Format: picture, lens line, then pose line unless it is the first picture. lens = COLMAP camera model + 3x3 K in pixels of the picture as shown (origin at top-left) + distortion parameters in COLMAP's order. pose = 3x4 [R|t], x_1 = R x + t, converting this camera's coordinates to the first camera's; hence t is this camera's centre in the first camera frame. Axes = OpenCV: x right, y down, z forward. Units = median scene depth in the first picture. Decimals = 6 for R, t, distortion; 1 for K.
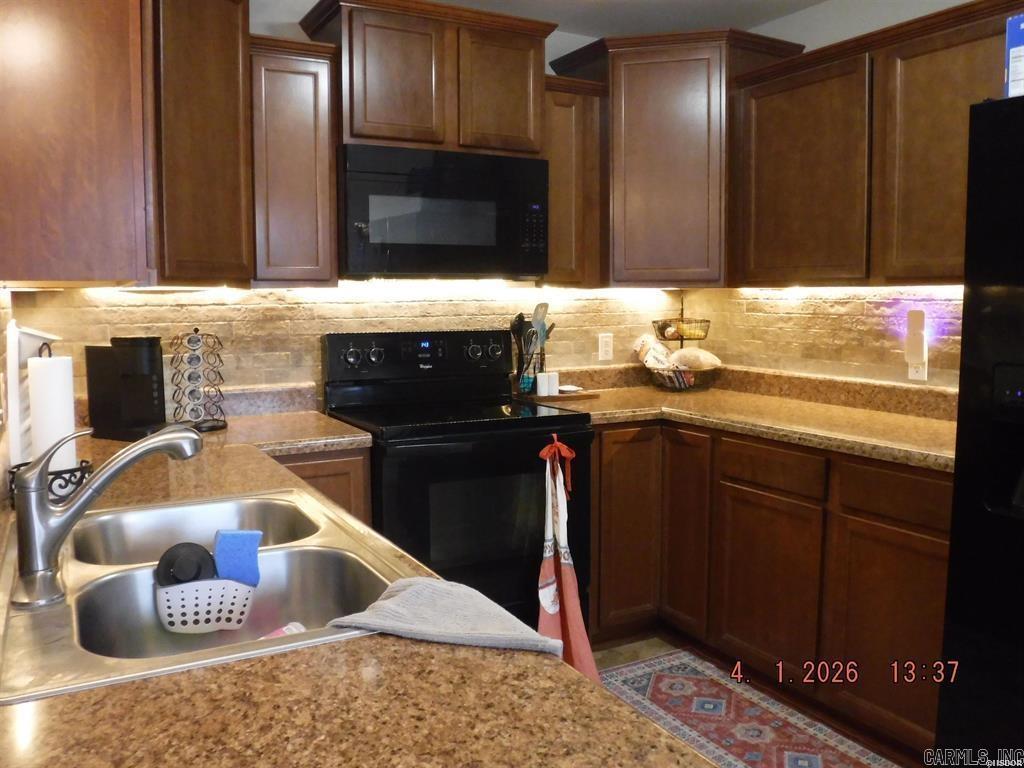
lens RADIAL K [[830.8, 0, 512.0], [0, 830.8, 384.0], [0, 0, 1]] dist [-0.094463, 0.012326]
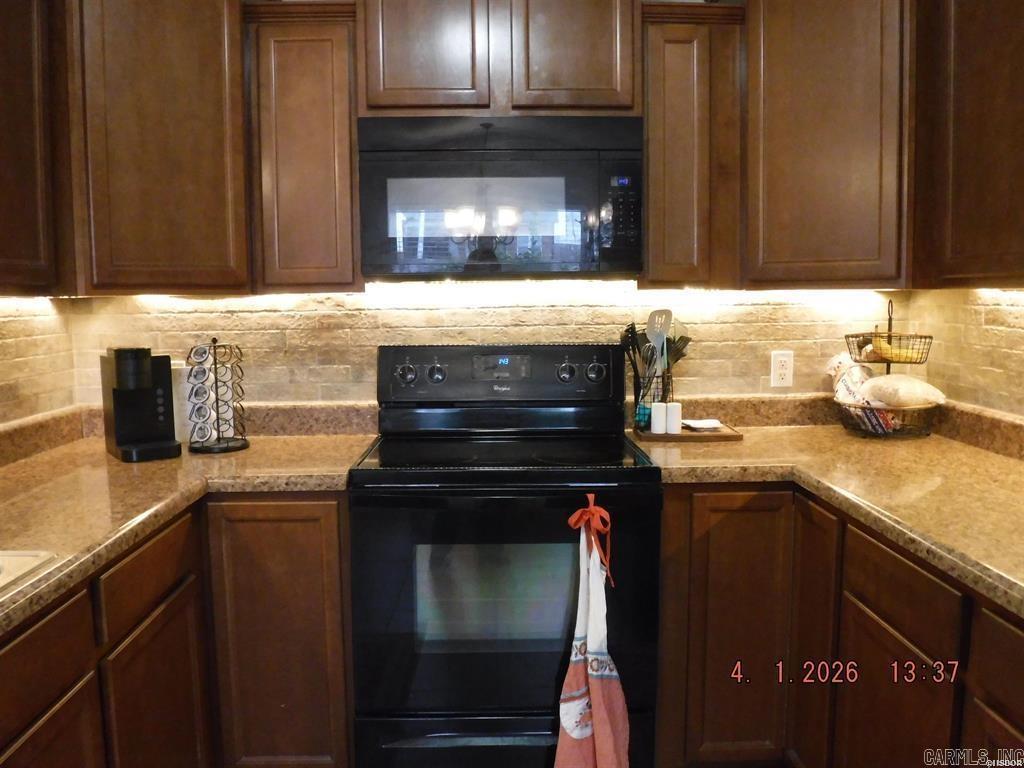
lens RADIAL K [[830.8, 0, 512.0], [0, 830.8, 384.0], [0, 0, 1]] dist [-0.094463, 0.012326]
pose [[0.890958, 0.043624, -0.451985, 0.277075], [-0.041893, 0.999026, 0.013841, -0.037870], [0.452148, 0.006603, 0.891918, 0.292600]]
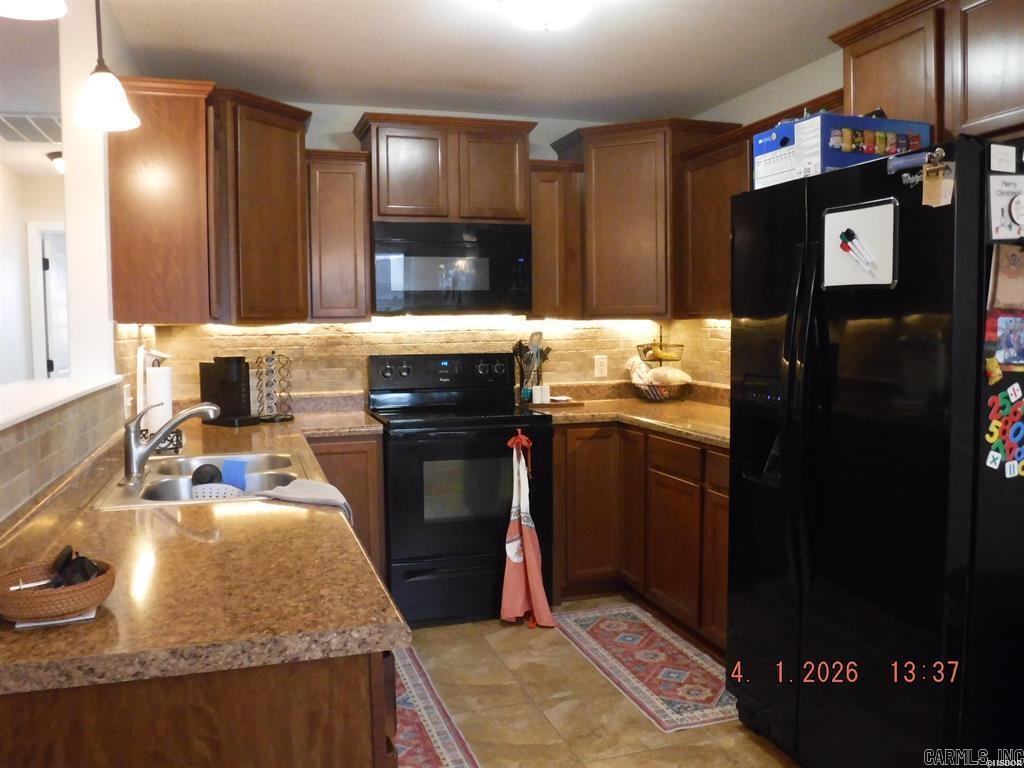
lens RADIAL K [[830.8, 0, 512.0], [0, 830.8, 384.0], [0, 0, 1]] dist [-0.094463, 0.012326]
pose [[0.981029, 0.007905, -0.193699, 0.269746], [-0.013375, 0.999547, -0.026949, 0.020830], [0.193398, 0.029029, 0.980691, -0.300778]]
